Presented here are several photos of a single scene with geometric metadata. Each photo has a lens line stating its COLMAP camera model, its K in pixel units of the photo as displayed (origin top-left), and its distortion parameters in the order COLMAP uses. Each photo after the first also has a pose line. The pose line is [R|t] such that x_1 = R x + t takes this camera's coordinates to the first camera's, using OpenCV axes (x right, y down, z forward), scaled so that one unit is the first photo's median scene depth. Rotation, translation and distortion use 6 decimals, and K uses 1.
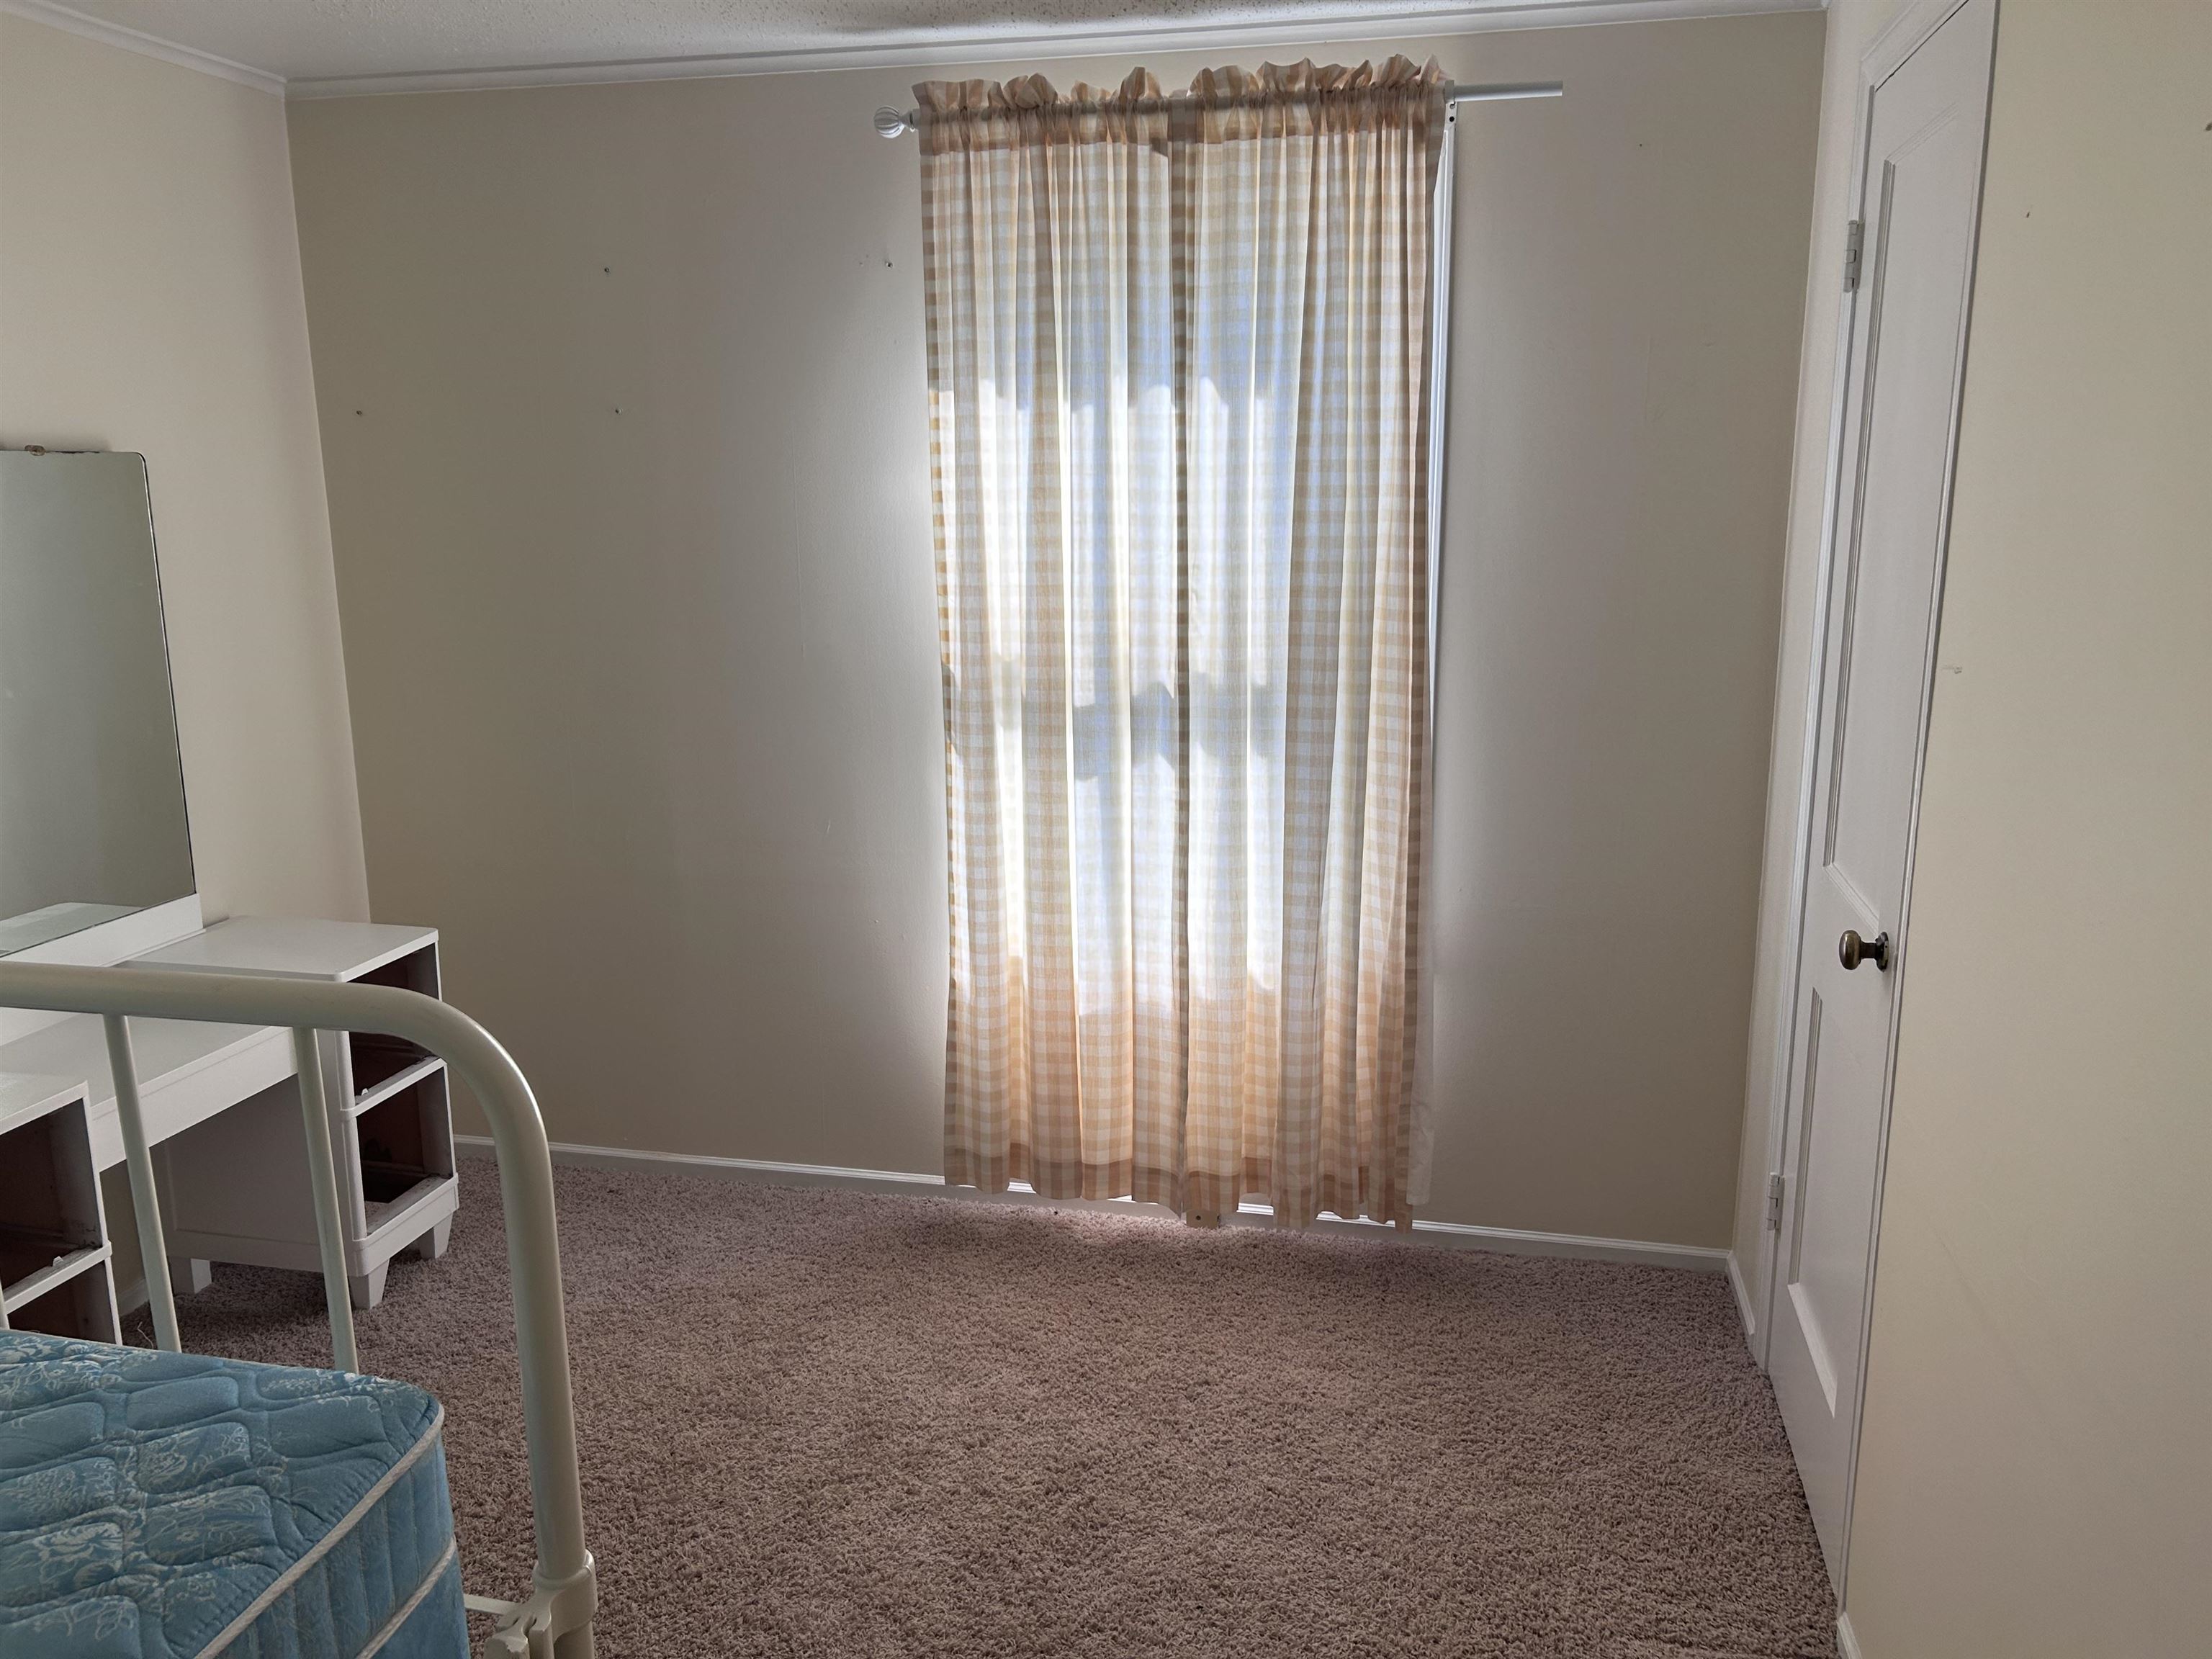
lens RADIAL K [[1685.3, 0, 1161.1], [0, 1685.3, 853.0], [0, 0, 1]] dist [0.036465, -0.036048]
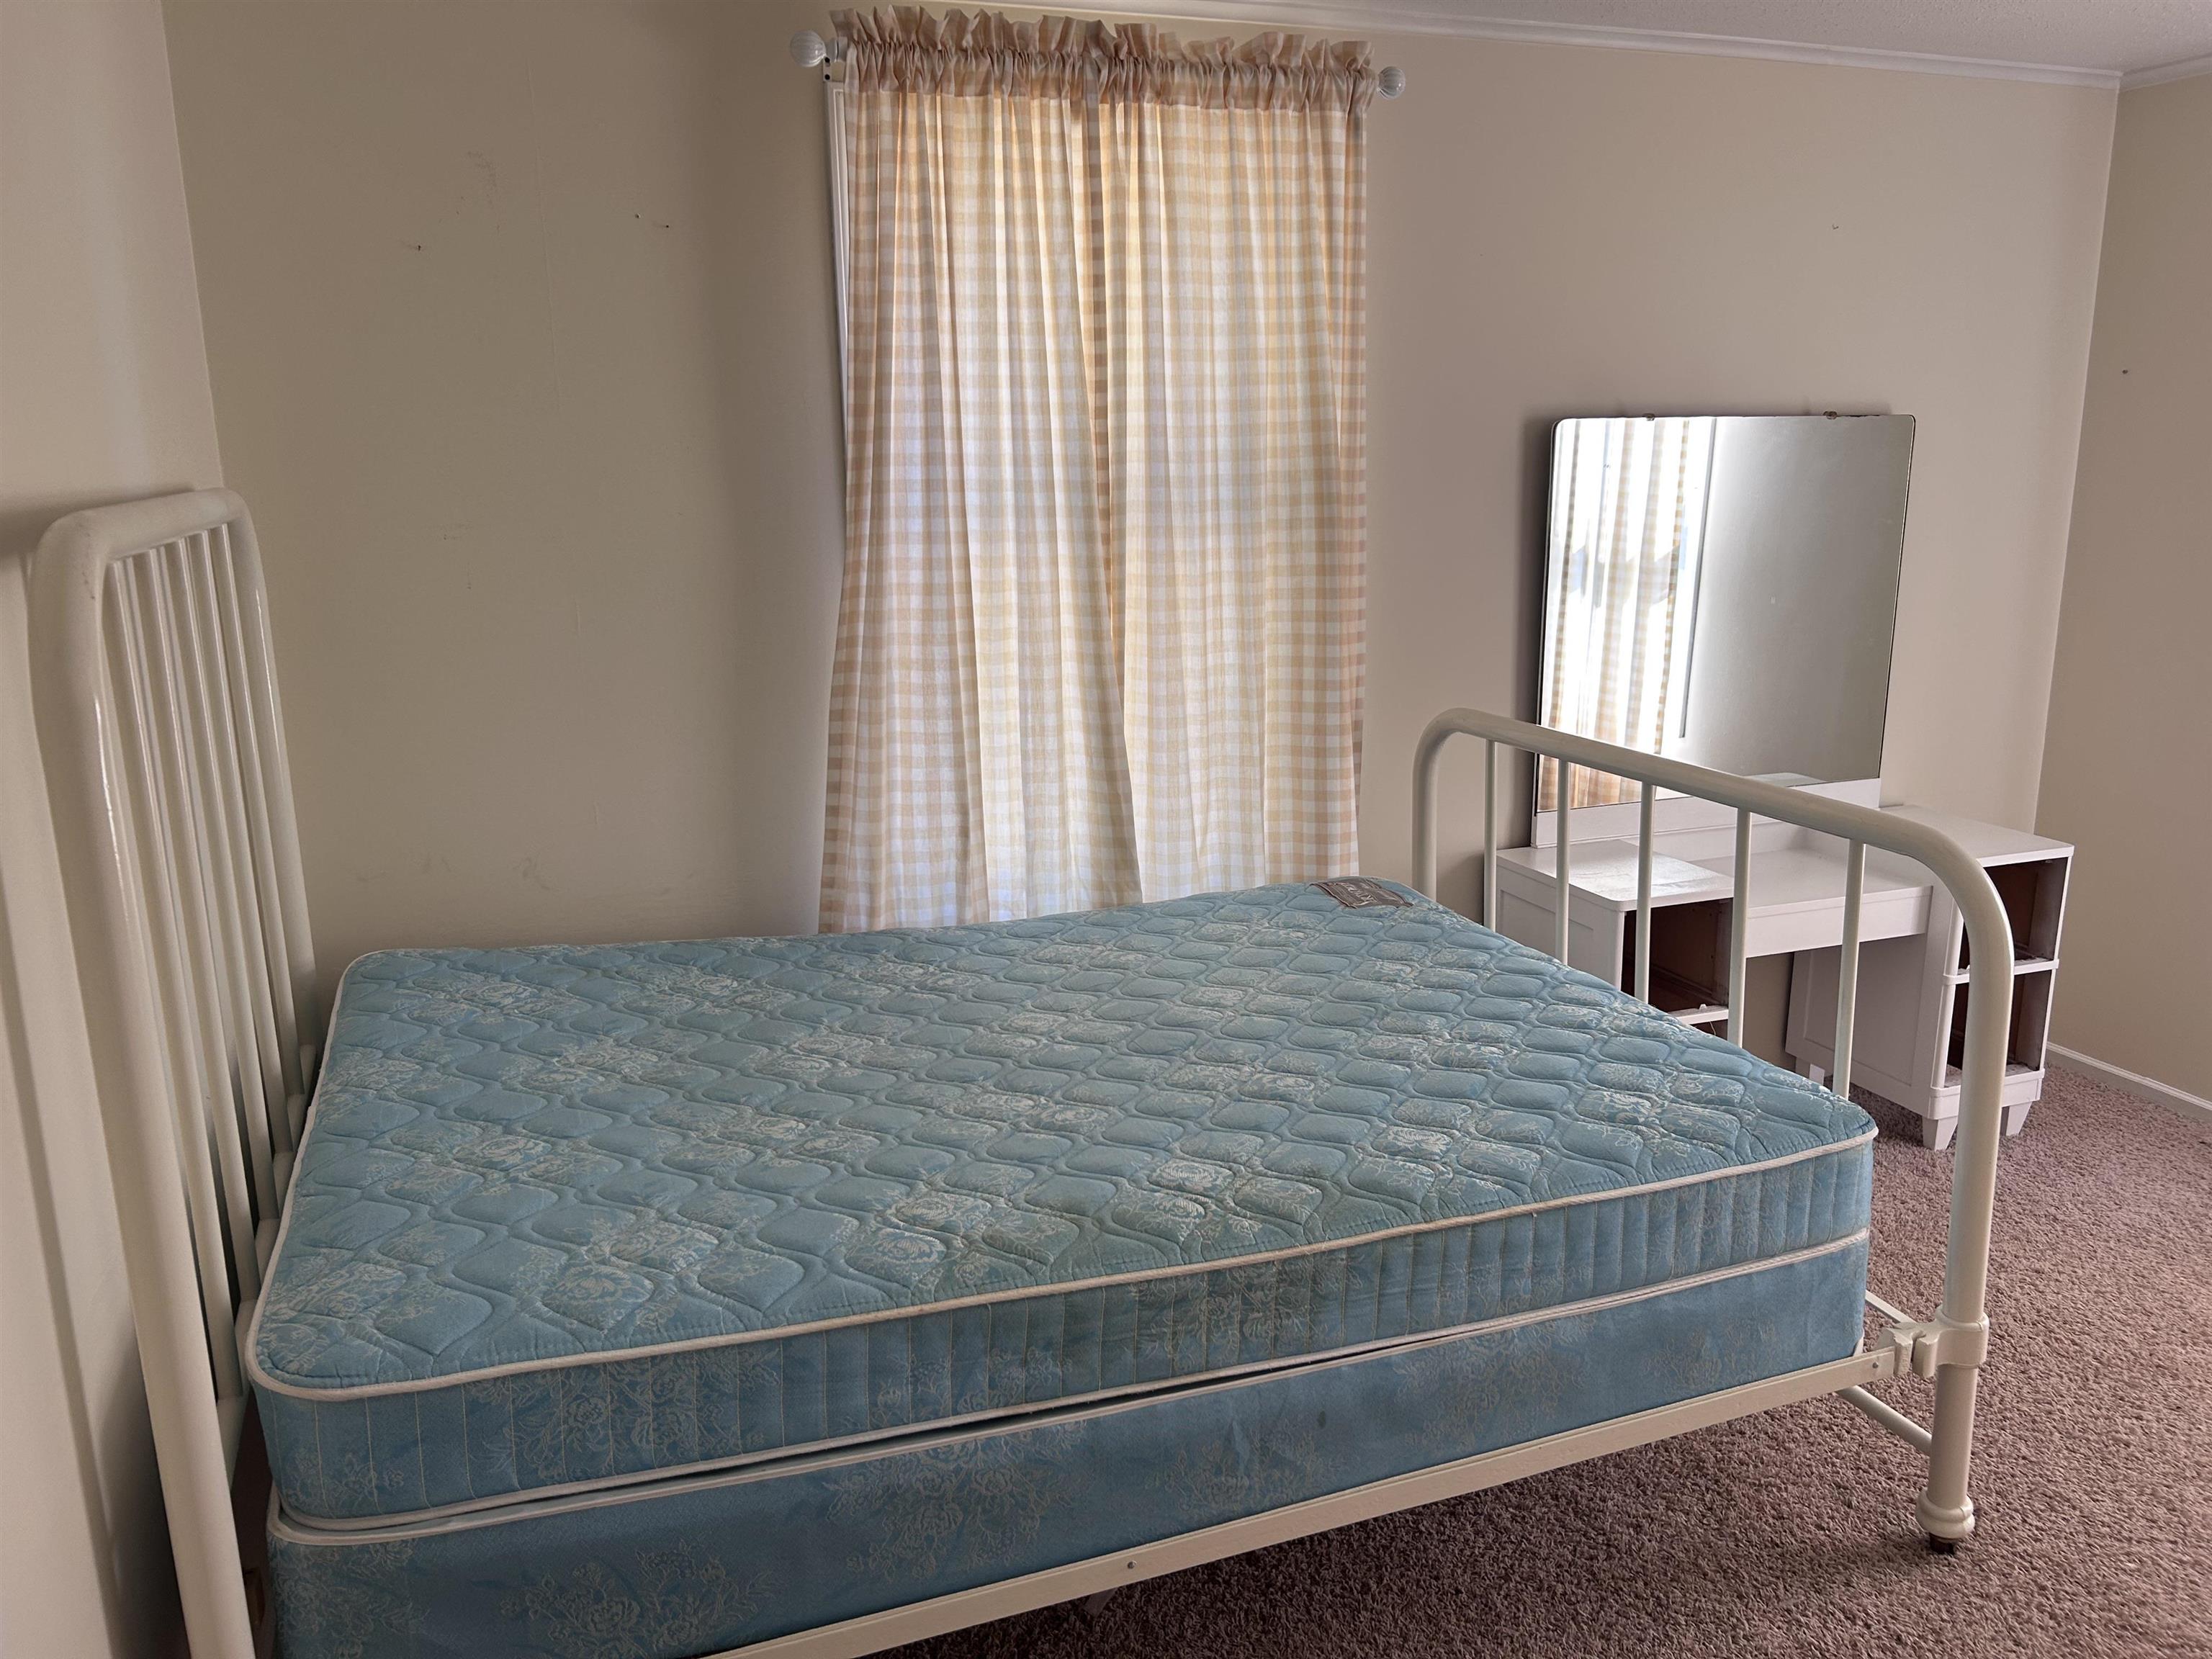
lens RADIAL K [[1685.3, 0, 1105.1], [0, 1685.3, 831.9], [0, 0, 1]] dist [0.036465, -0.036048]
pose [[0.526241, 0.179620, -0.831148, 0.298804], [-0.172512, 0.979661, 0.102489, 0.062628], [0.832652, 0.089450, 0.546524, -0.233737]]
